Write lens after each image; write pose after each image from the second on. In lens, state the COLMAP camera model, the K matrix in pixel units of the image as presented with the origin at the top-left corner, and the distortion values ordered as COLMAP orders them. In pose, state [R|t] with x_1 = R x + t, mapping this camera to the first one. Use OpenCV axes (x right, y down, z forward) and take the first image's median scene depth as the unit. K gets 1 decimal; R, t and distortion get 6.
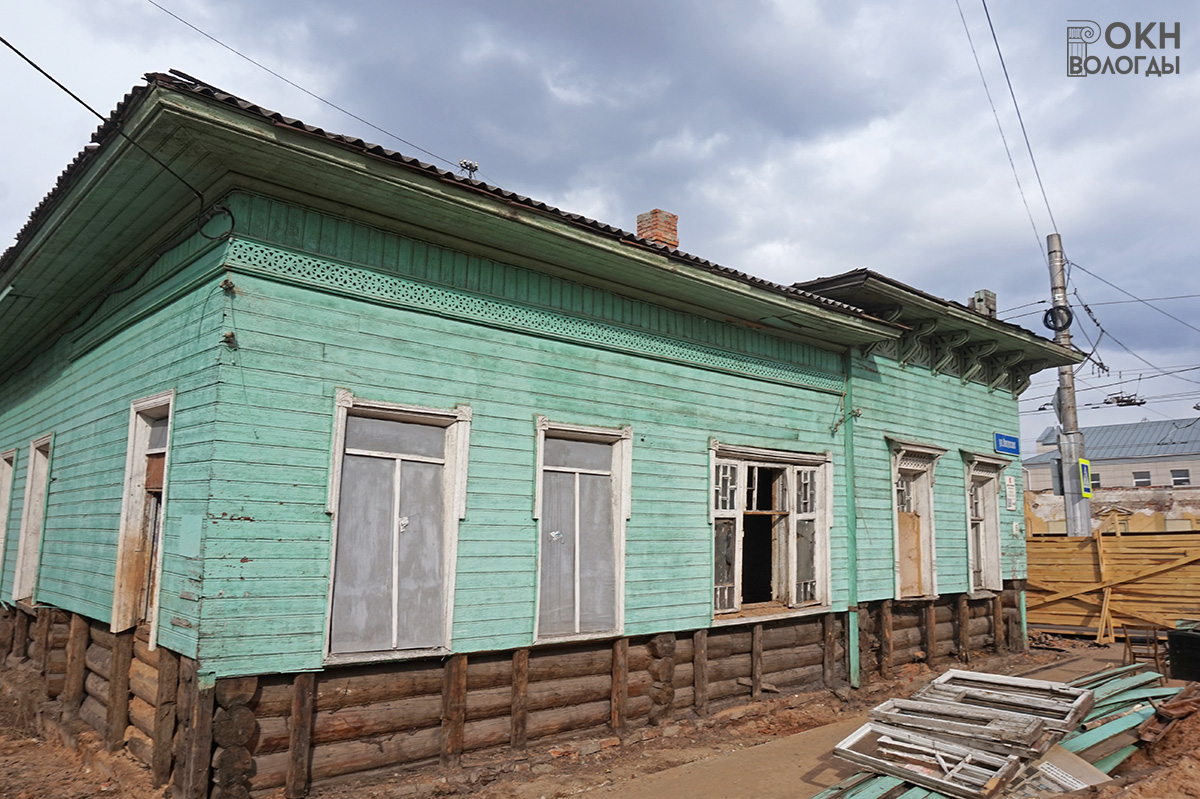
lens RADIAL K [[850.8, 0, 604.3], [0, 850.8, 401.6], [0, 0, 1]] dist [-0.044864, 0.024032]
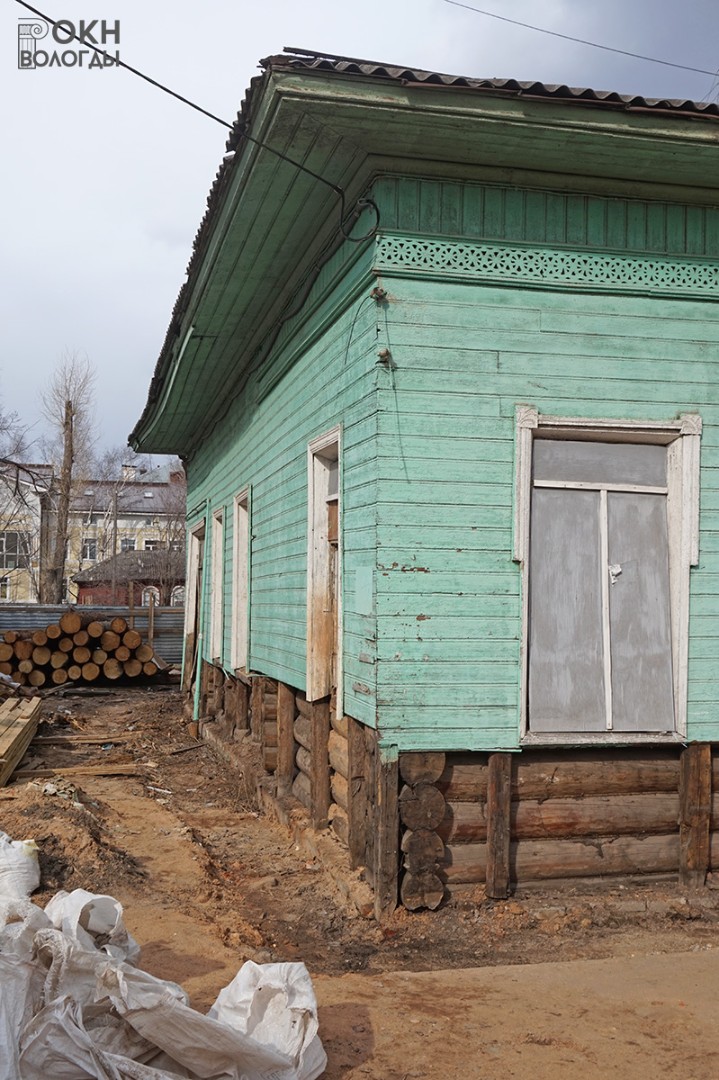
lens RADIAL K [[1155.9, 0, 359.1], [0, 1155.9, 546.0], [0, 0, 1]] dist [-0.016557, 0.000000]
pose [[0.863593, -0.029924, -0.503302, 0.092203], [0.082533, 0.993162, 0.082566, 0.012598], [0.497389, -0.112842, 0.860157, -0.021796]]
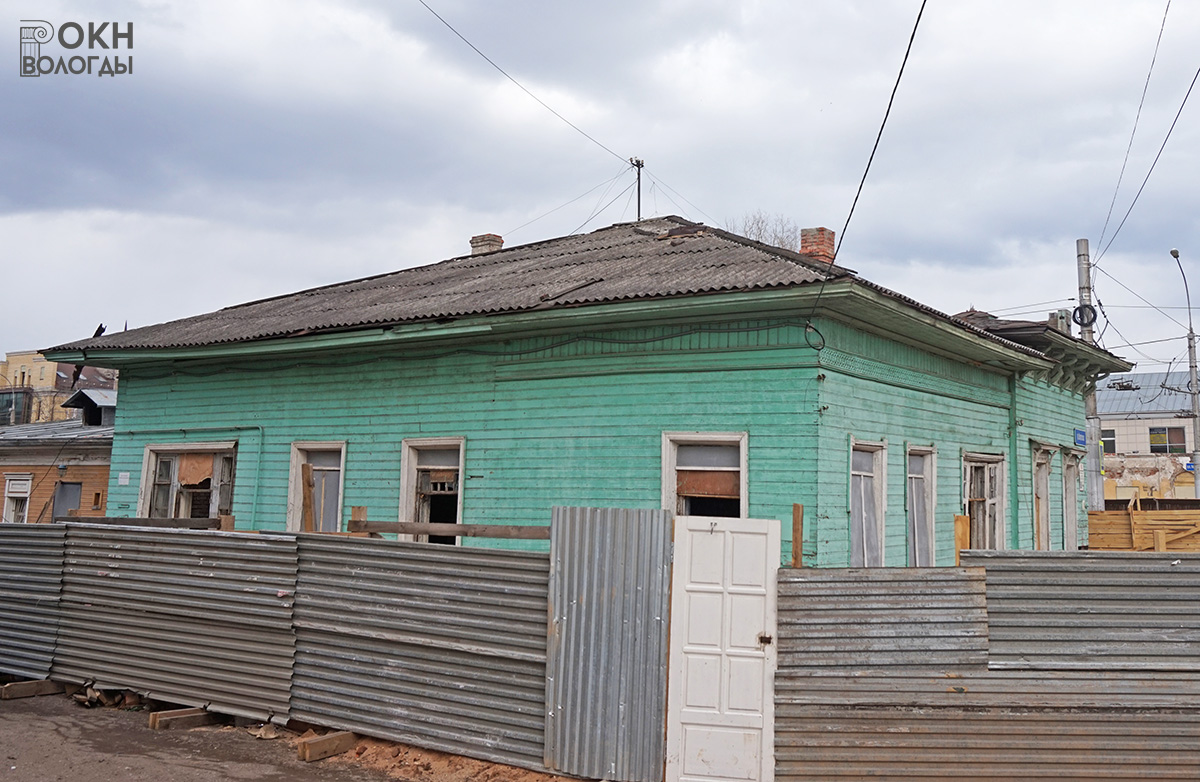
lens RADIAL K [[1141.1, 0, 711.1], [0, 1141.1, 334.7], [0, 0, 1]] dist [-0.001929, 0.000000]
pose [[0.954906, 0.038038, 0.294460, -1.128207], [-0.043639, 0.998970, 0.012472, -0.204226], [-0.293683, -0.024759, 0.955582, -0.919475]]
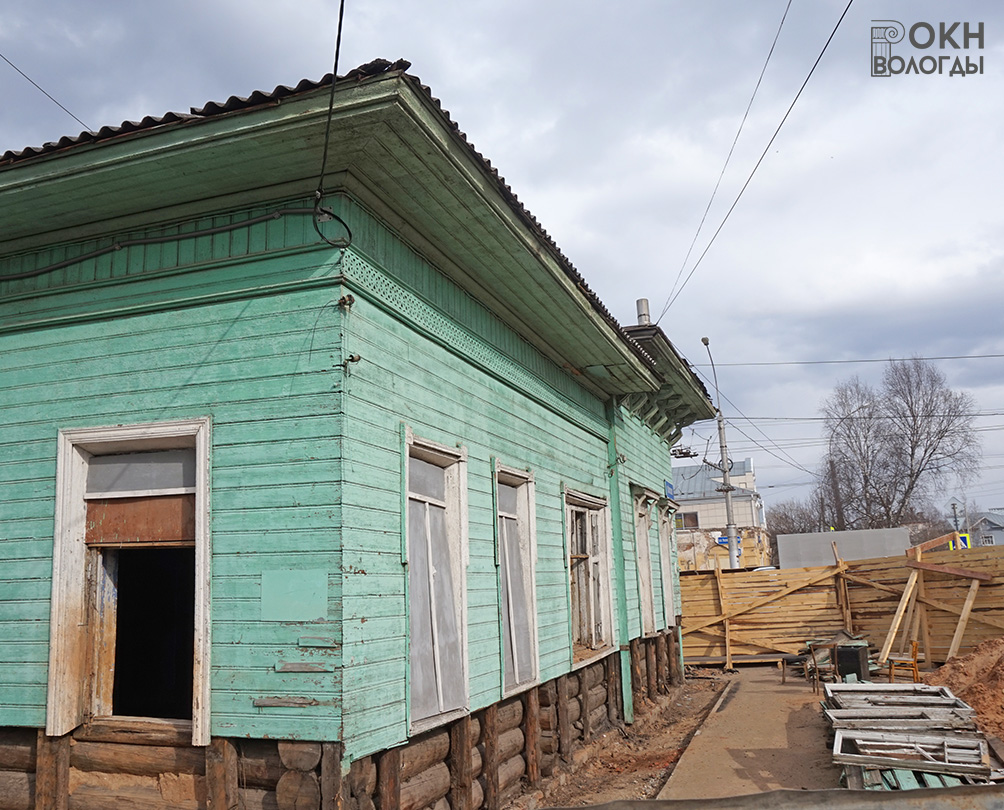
lens RADIAL K [[940.4, 0, 449.3], [0, 940.4, 401.7], [0, 0, 1]] dist [-0.033367, 0.000000]
pose [[0.895192, 0.042112, 0.443688, -0.665074], [-0.020837, 0.998392, -0.052720, 0.012168], [-0.445194, 0.037950, 0.894629, 0.082141]]
